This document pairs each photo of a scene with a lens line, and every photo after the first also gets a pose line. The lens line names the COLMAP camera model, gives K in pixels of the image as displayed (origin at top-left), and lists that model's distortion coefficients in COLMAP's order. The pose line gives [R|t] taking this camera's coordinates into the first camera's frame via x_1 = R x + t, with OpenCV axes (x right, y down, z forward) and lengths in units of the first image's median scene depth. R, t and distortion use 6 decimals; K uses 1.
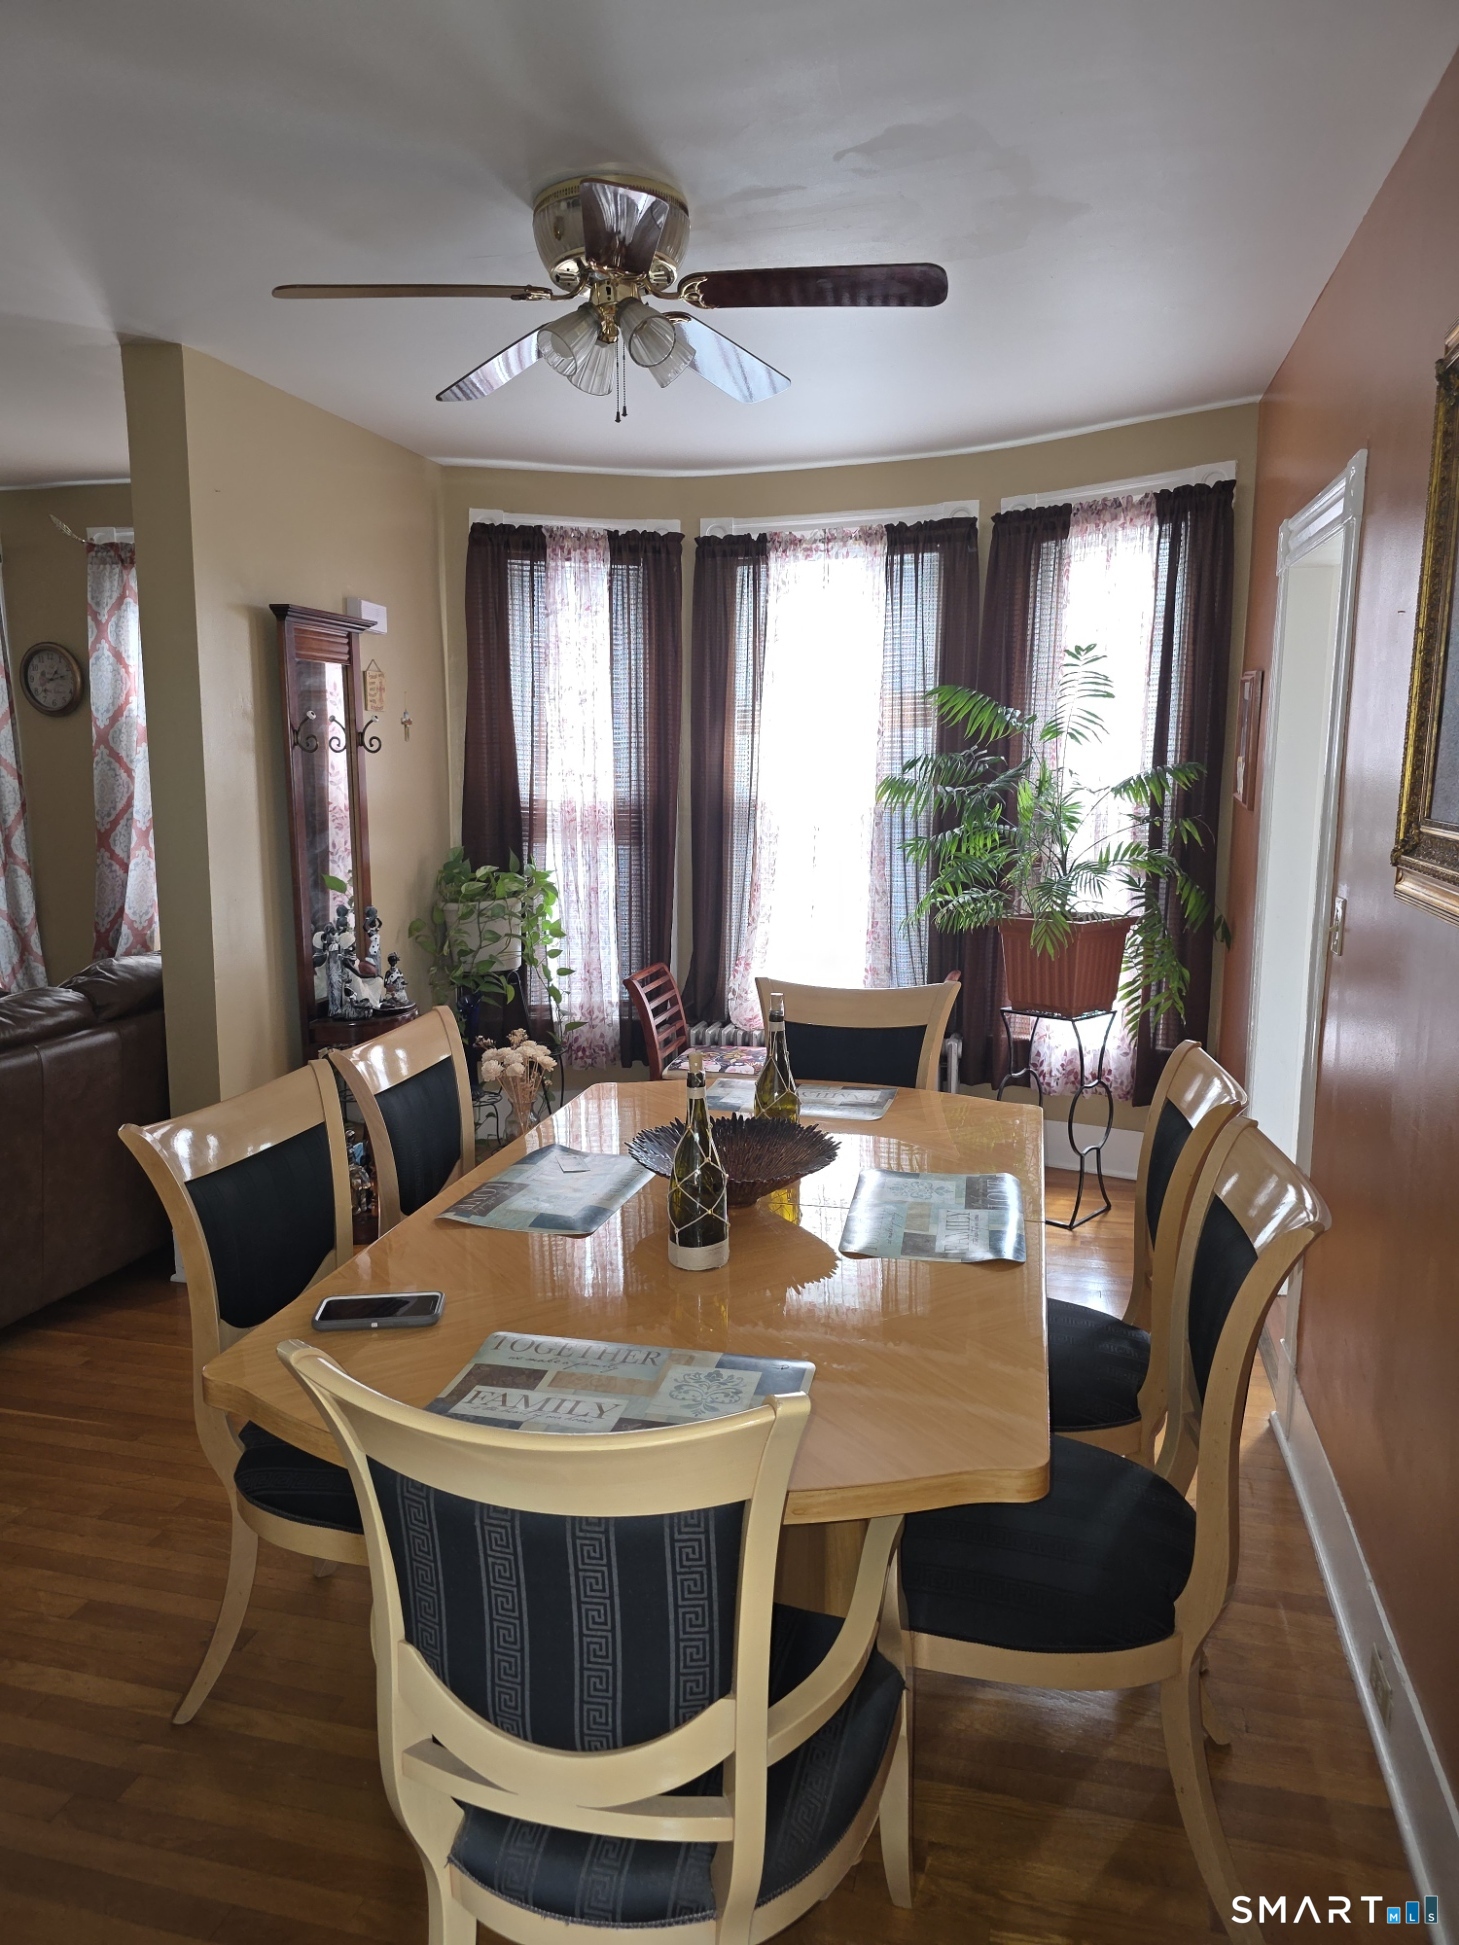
lens RADIAL K [[1342.3, 0, 733.9], [0, 1342.3, 983.6], [0, 0, 1]] dist [0.044896, -0.032456]
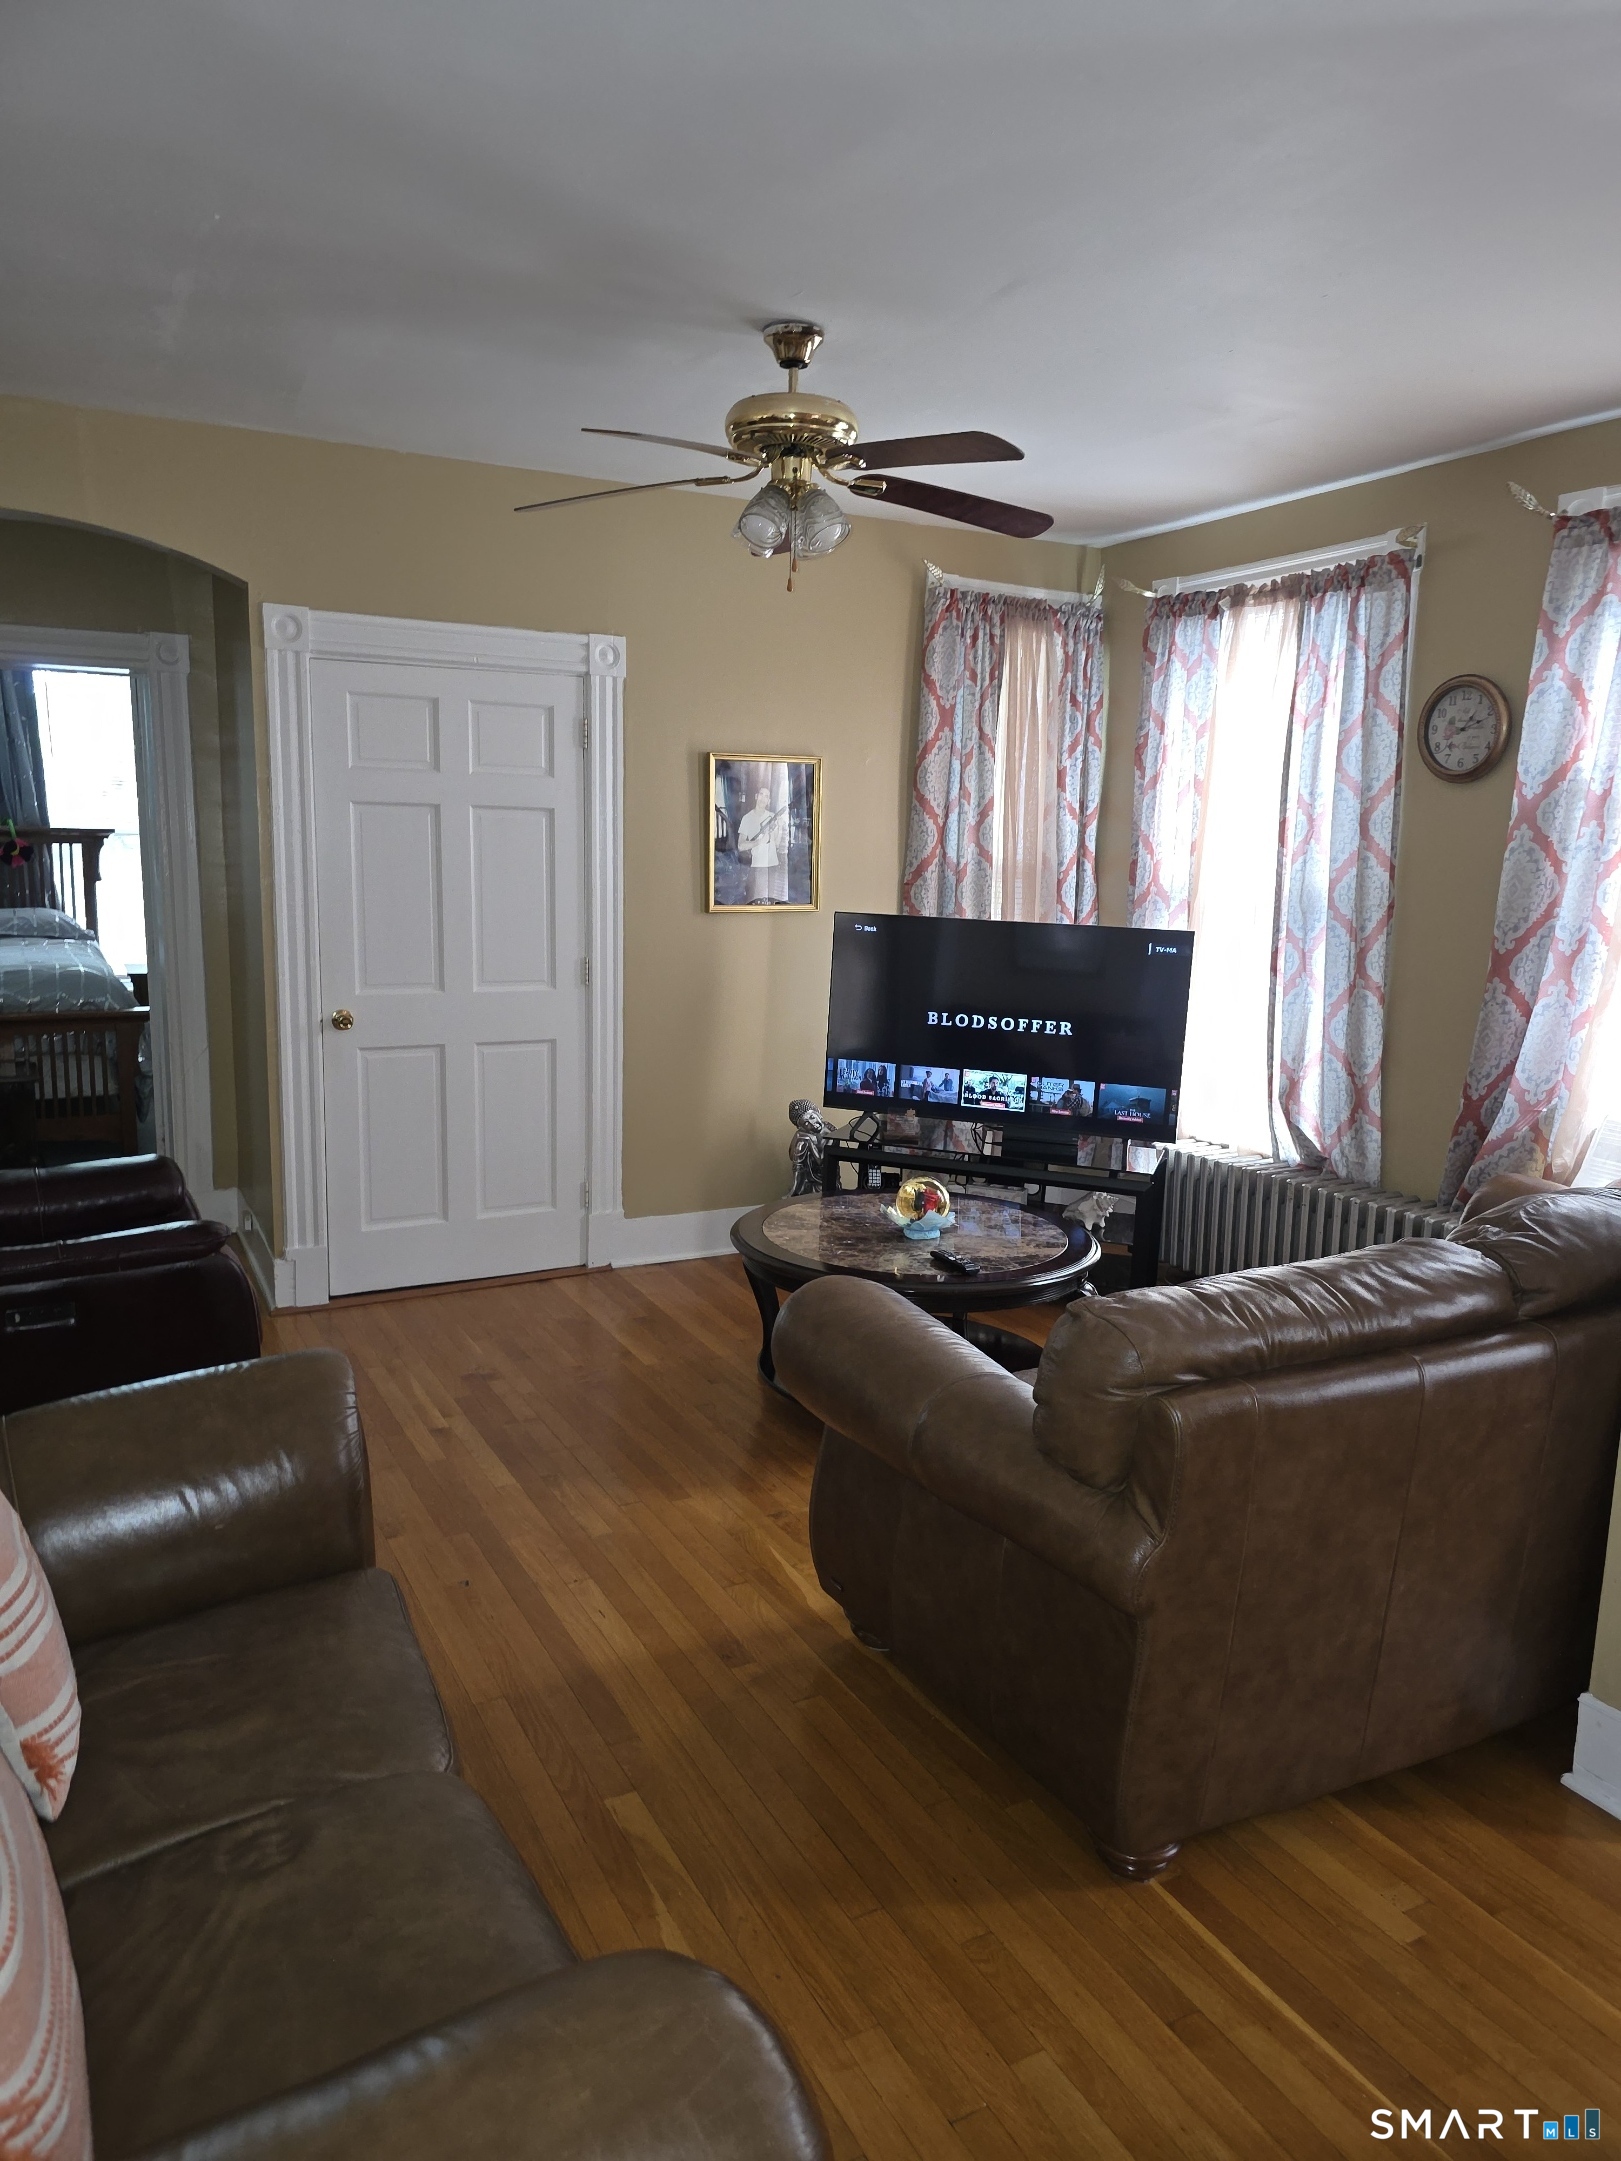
lens RADIAL K [[1491.3, 0, 803.2], [0, 1491.3, 1080.8], [0, 0, 1]] dist [0.044896, -0.032456]
pose [[0.688842, 0.133115, -0.712585, -0.166017], [-0.135380, 0.989324, 0.053943, -0.043339], [0.712158, 0.059311, 0.699509, 0.237731]]
